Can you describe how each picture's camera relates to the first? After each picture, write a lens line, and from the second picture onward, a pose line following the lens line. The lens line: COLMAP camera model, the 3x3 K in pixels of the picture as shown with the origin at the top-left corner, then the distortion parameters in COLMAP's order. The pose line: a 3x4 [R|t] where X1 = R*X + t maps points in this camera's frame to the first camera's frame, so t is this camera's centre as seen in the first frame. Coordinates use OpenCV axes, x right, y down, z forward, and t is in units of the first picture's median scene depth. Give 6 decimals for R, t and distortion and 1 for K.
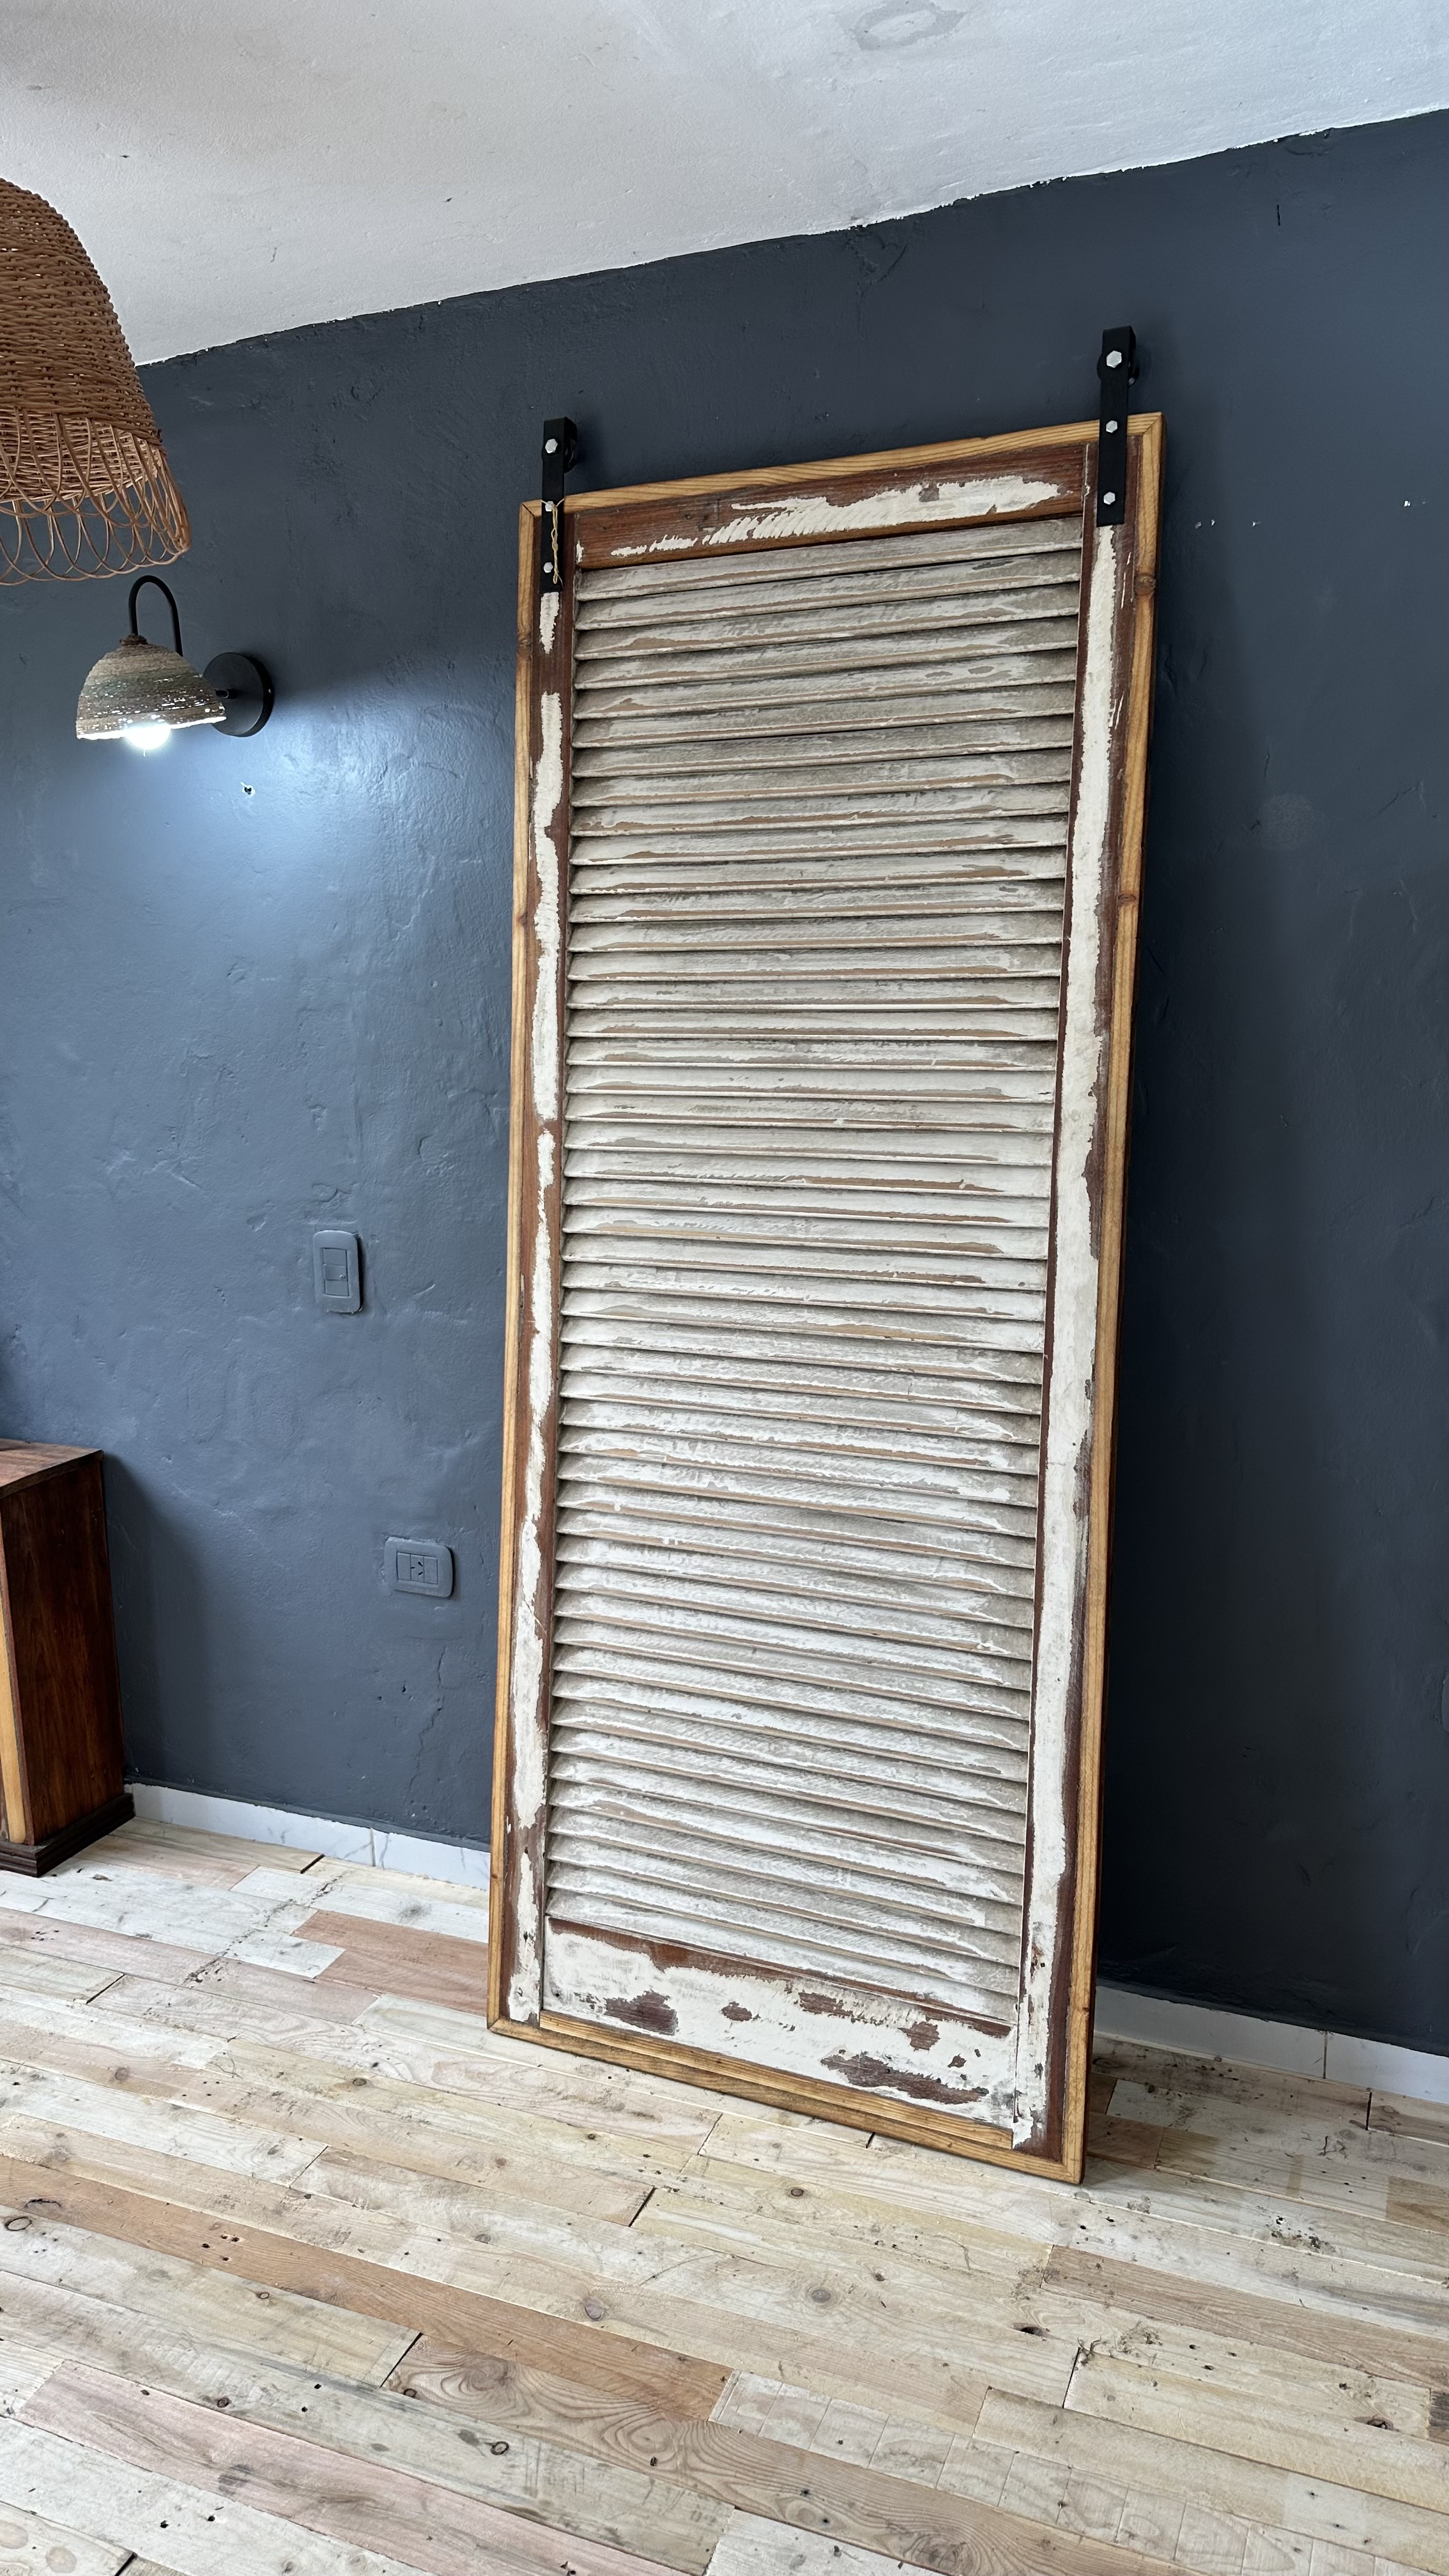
lens RADIAL K [[1834.3, 0, 720.7], [0, 1834.3, 1291.6], [0, 0, 1]] dist [0.080226, -0.093445]
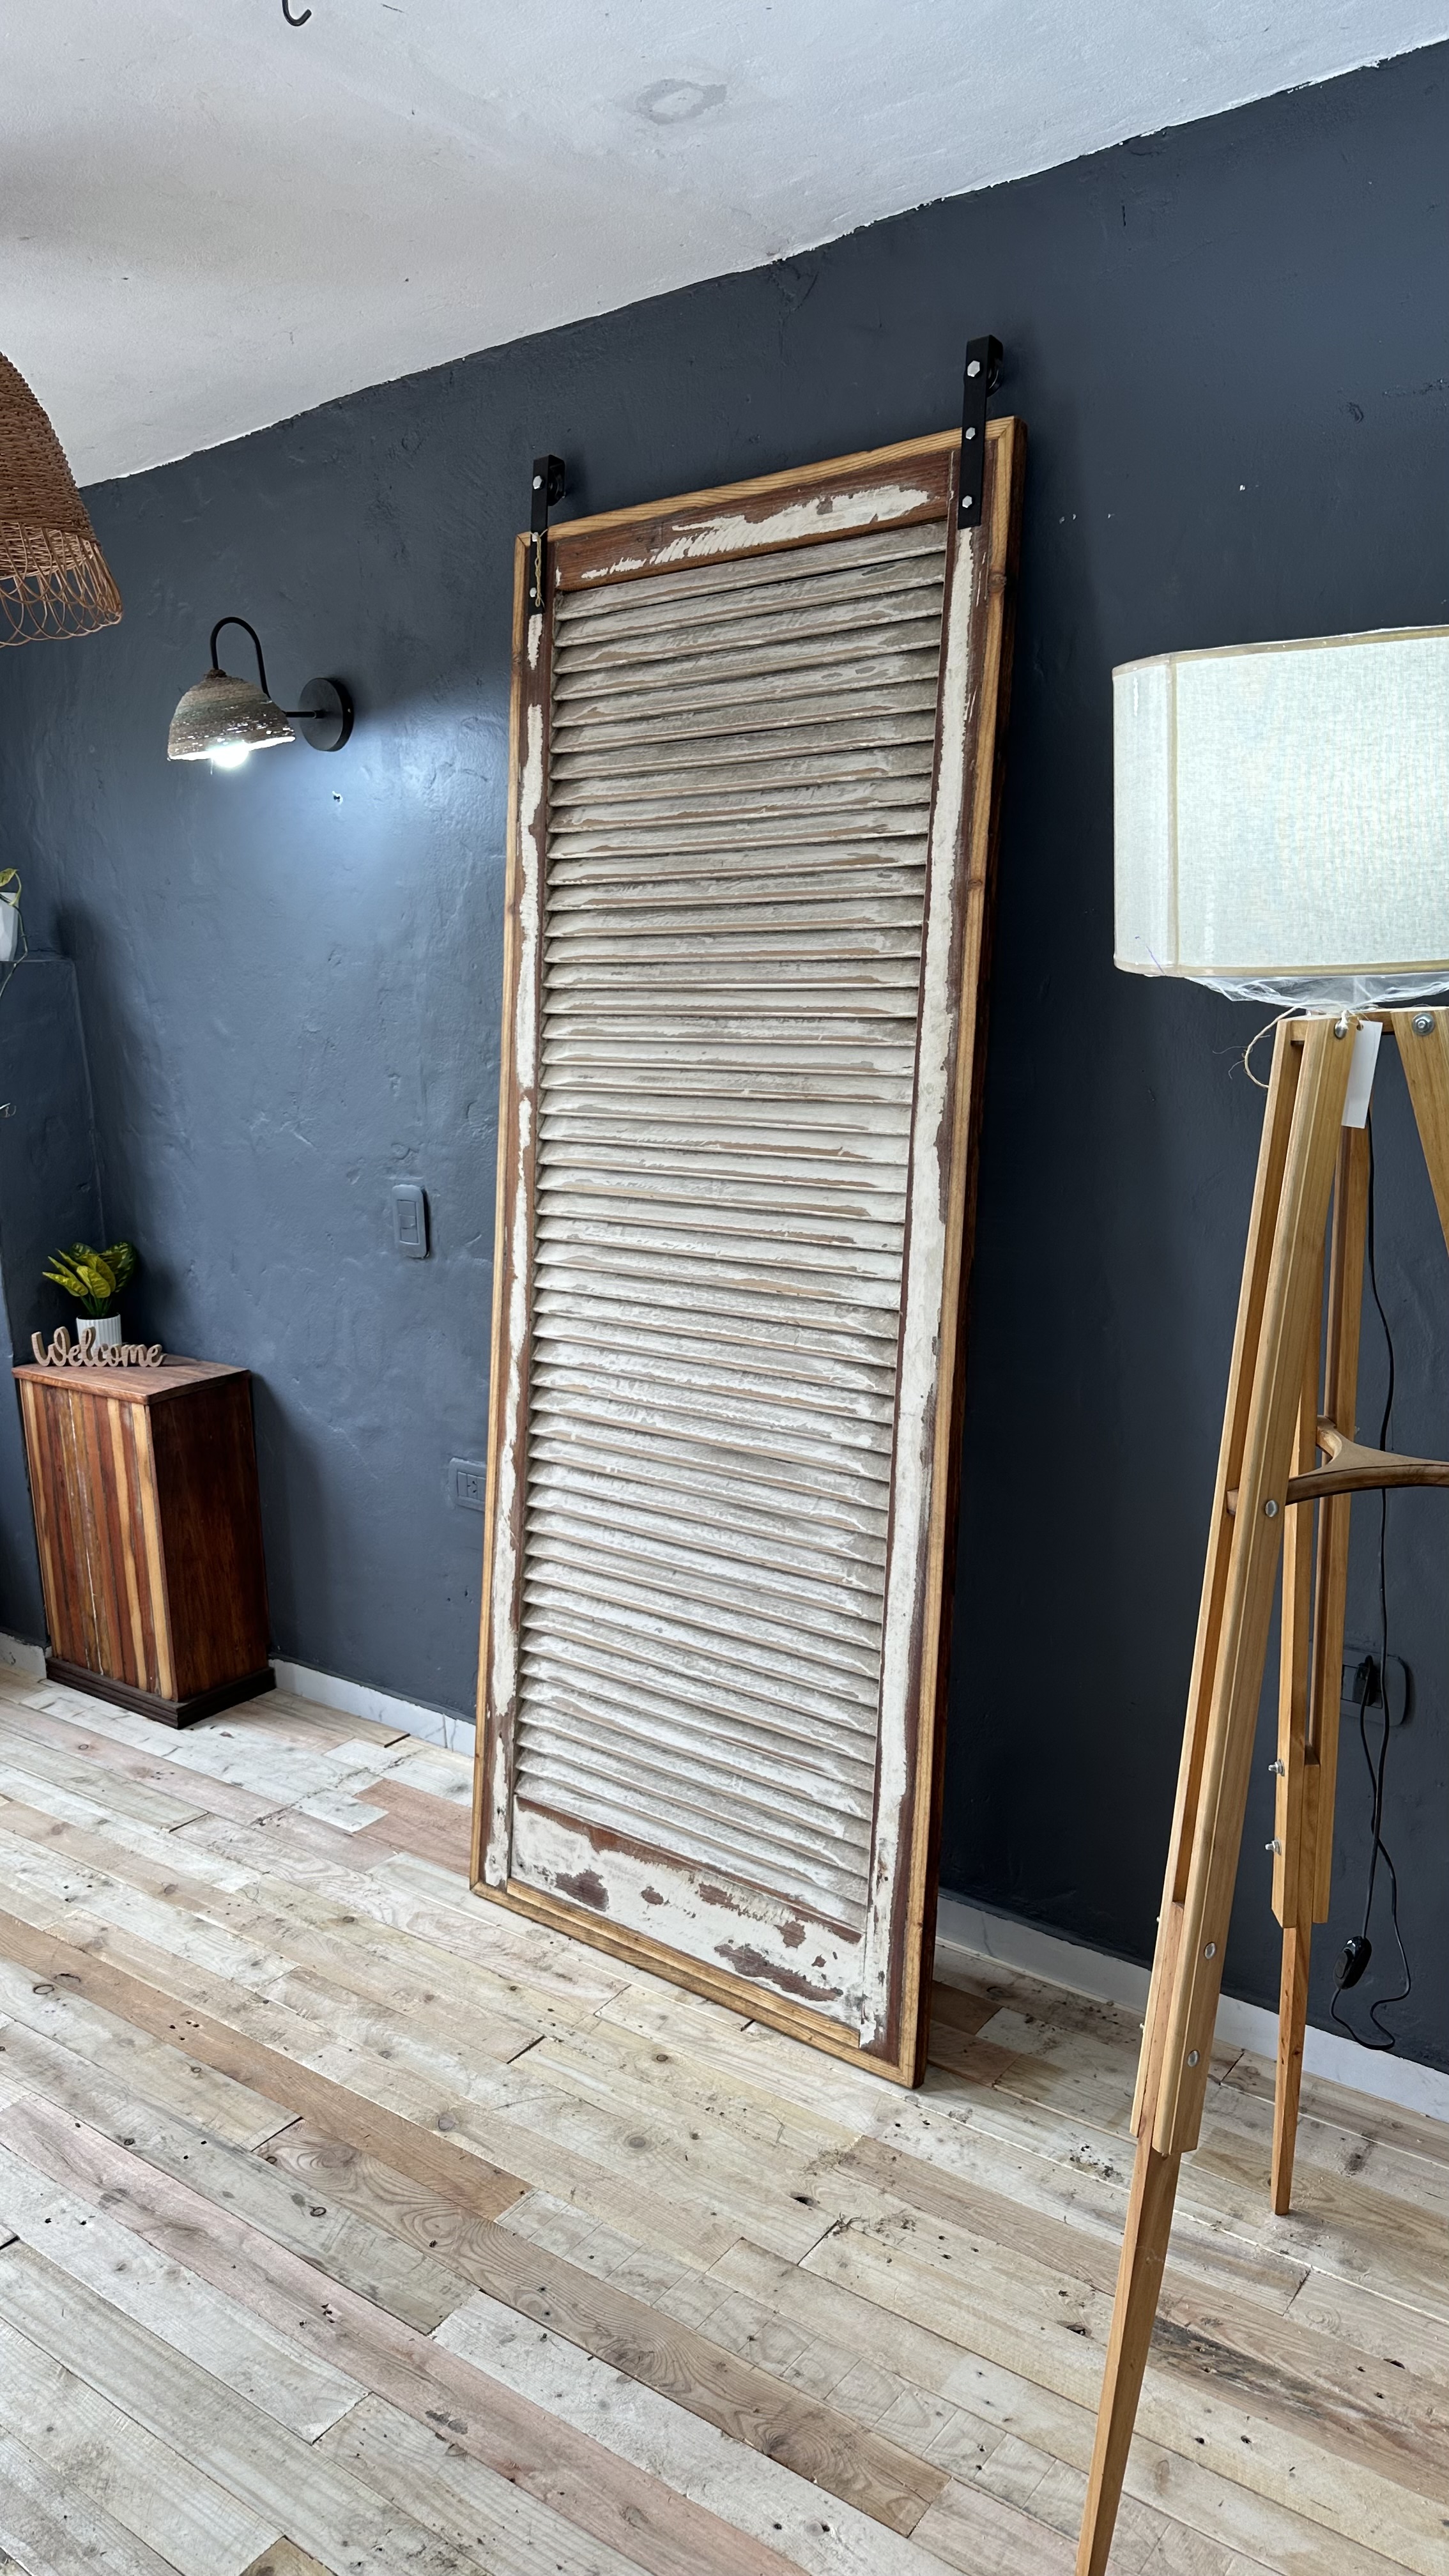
lens RADIAL K [[1834.3, 0, 709.8], [0, 1834.3, 1290.3], [0, 0, 1]] dist [0.080226, -0.093445]
pose [[0.964921, 0.038360, -0.259723, 0.325324], [-0.034681, 0.999223, 0.018736, 0.005115], [0.260240, -0.009072, 0.965501, -0.055104]]
